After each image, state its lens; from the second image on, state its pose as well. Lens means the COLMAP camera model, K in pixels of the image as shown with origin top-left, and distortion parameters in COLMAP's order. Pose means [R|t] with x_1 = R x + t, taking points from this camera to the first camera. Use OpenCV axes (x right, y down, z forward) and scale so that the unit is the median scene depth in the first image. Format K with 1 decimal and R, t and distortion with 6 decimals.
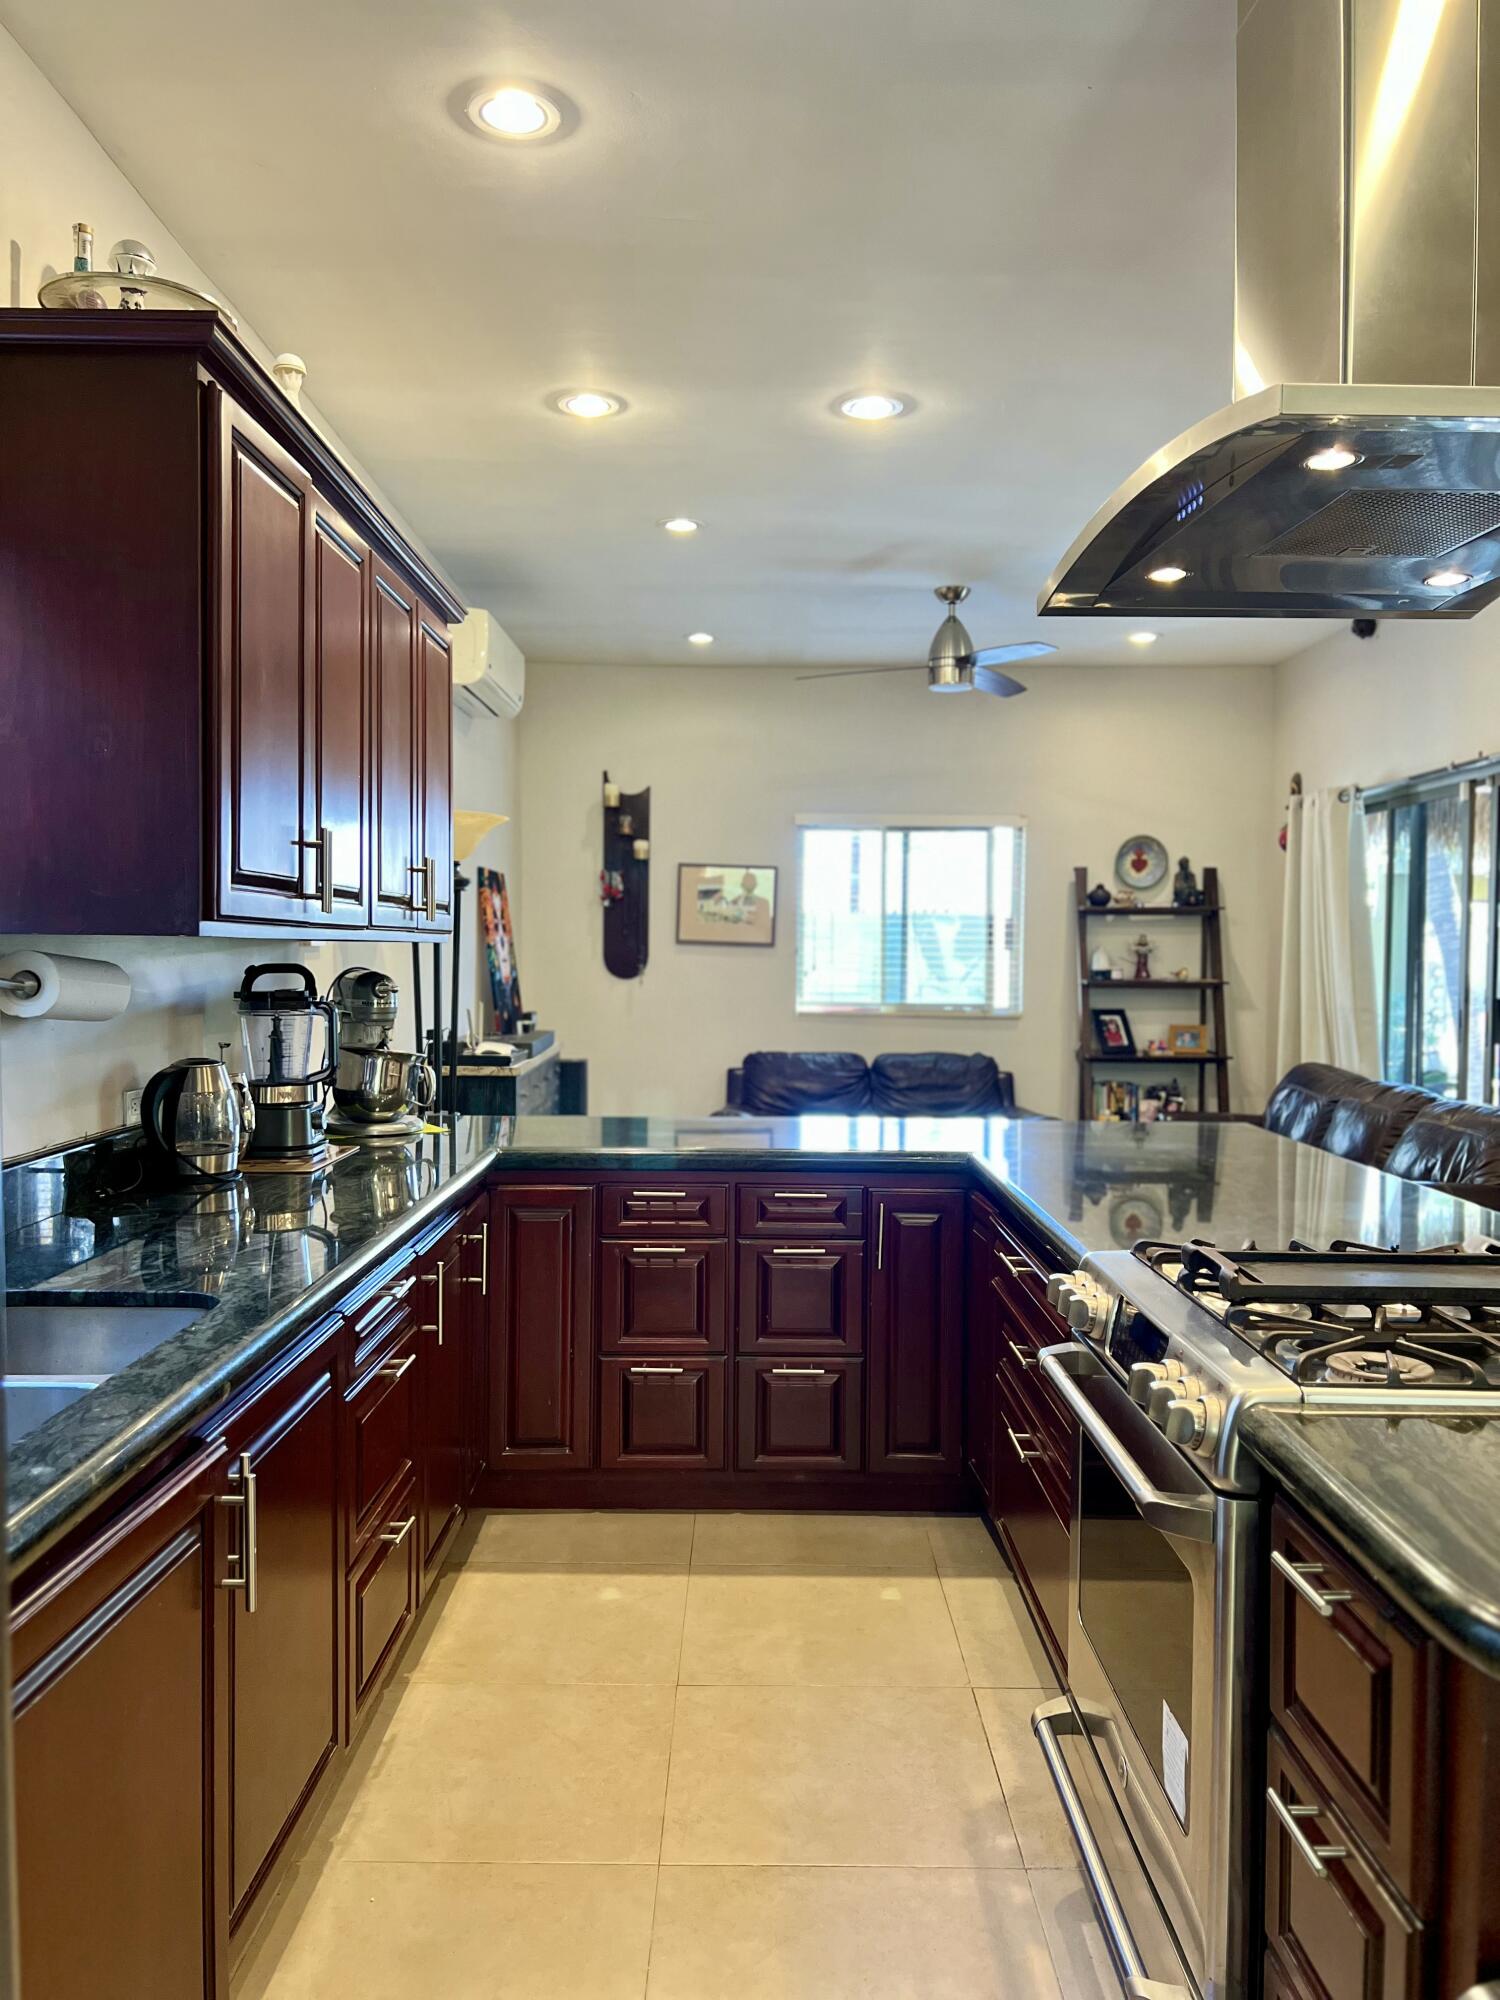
lens RADIAL K [[1494.1, 0, 752.1], [0, 1494.1, 1001.7], [0, 0, 1]] dist [0.067734, 0.000440]
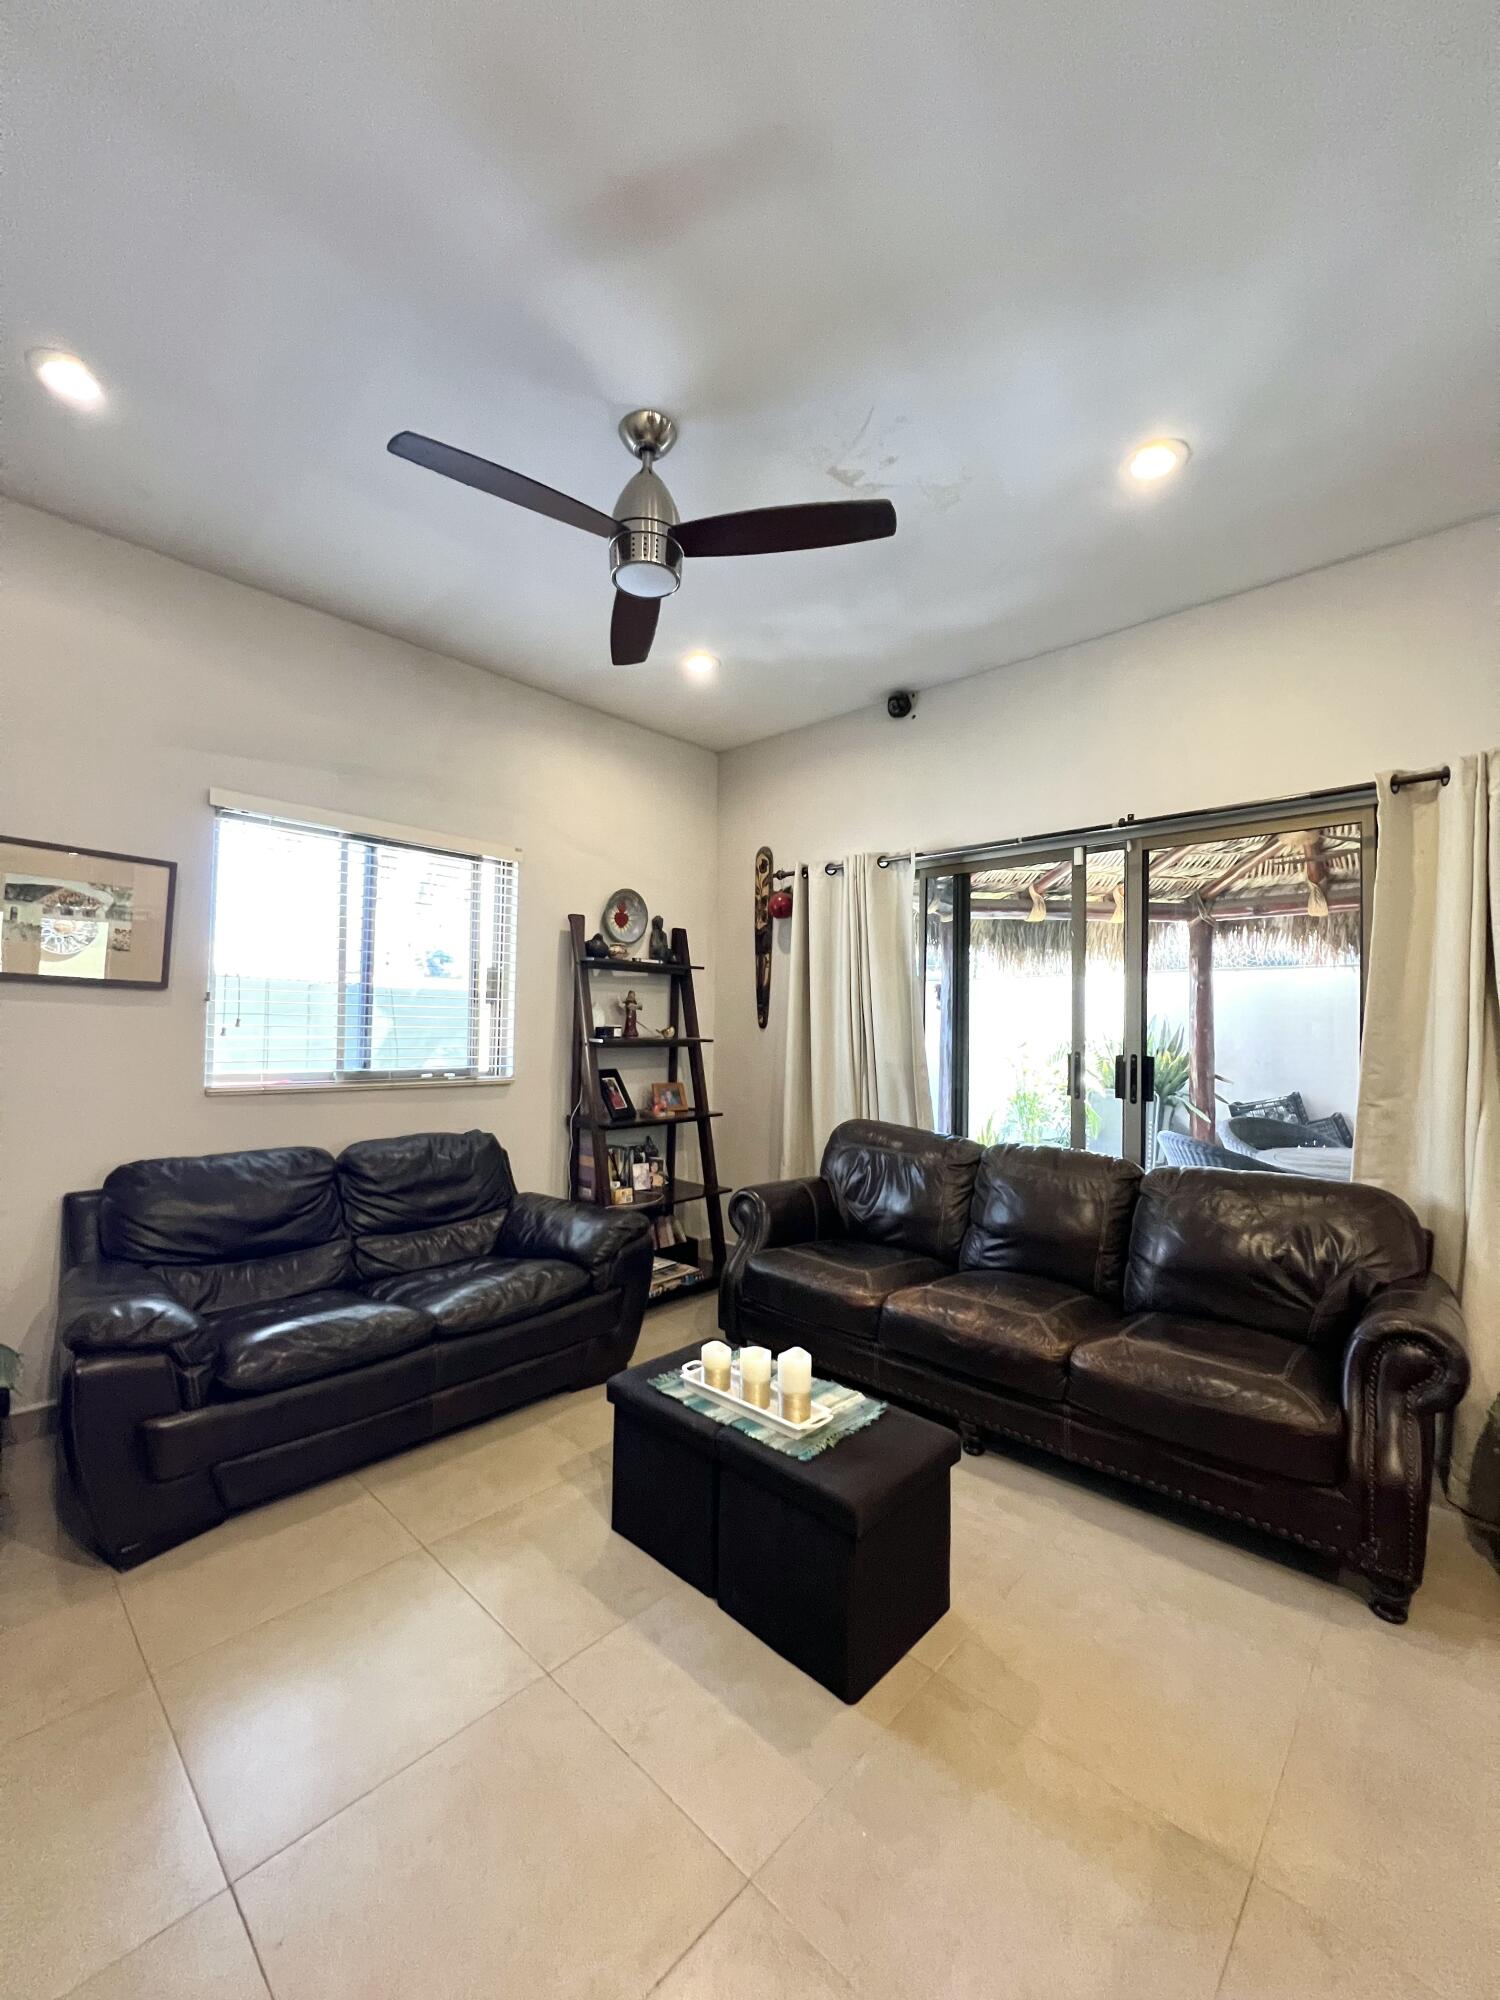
lens RADIAL K [[812.9, 0, 751.3], [0, 812.9, 1012.8], [0, 0, 1]] dist [-0.001981, -0.000137]
pose [[0.688788, 0.016328, 0.724779, -0.063717], [0.011883, 0.999358, -0.033807, -0.012182], [-0.724865, 0.031898, 0.688152, 0.589129]]
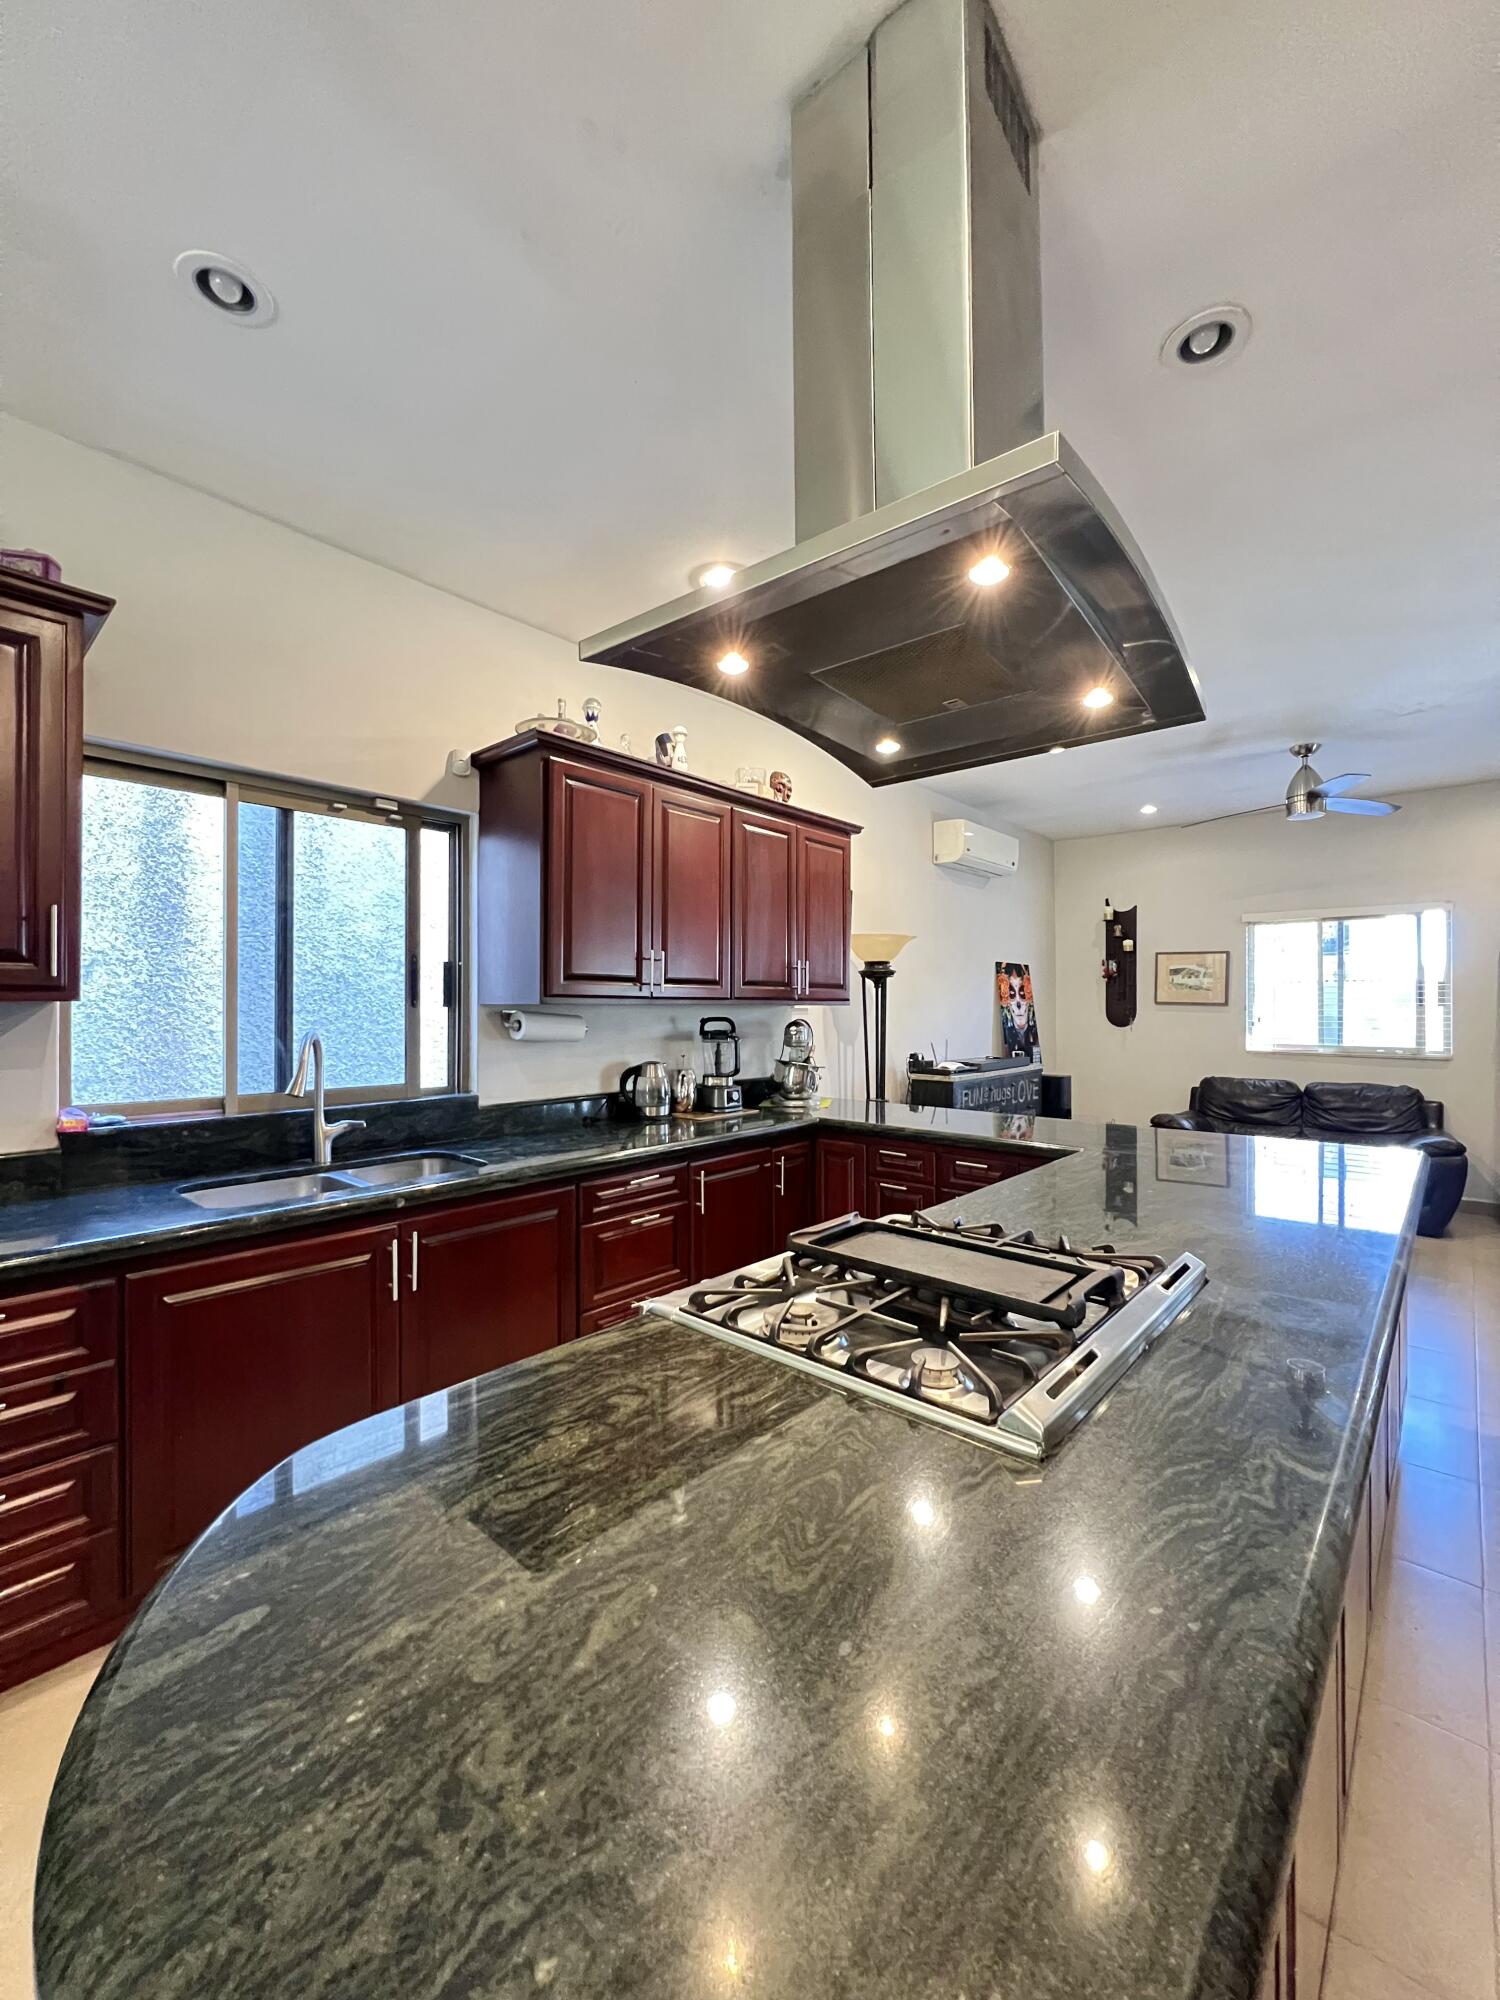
lens RADIAL K [[812.9, 0, 741.0], [0, 812.9, 1003.6], [0, 0, 1]] dist [-0.001981, -0.000137]
pose [[0.751709, -0.012270, -0.659380, 0.182177], [-0.016471, 0.999166, -0.037370, -0.001088], [0.659289, 0.038951, 0.750880, 0.082853]]
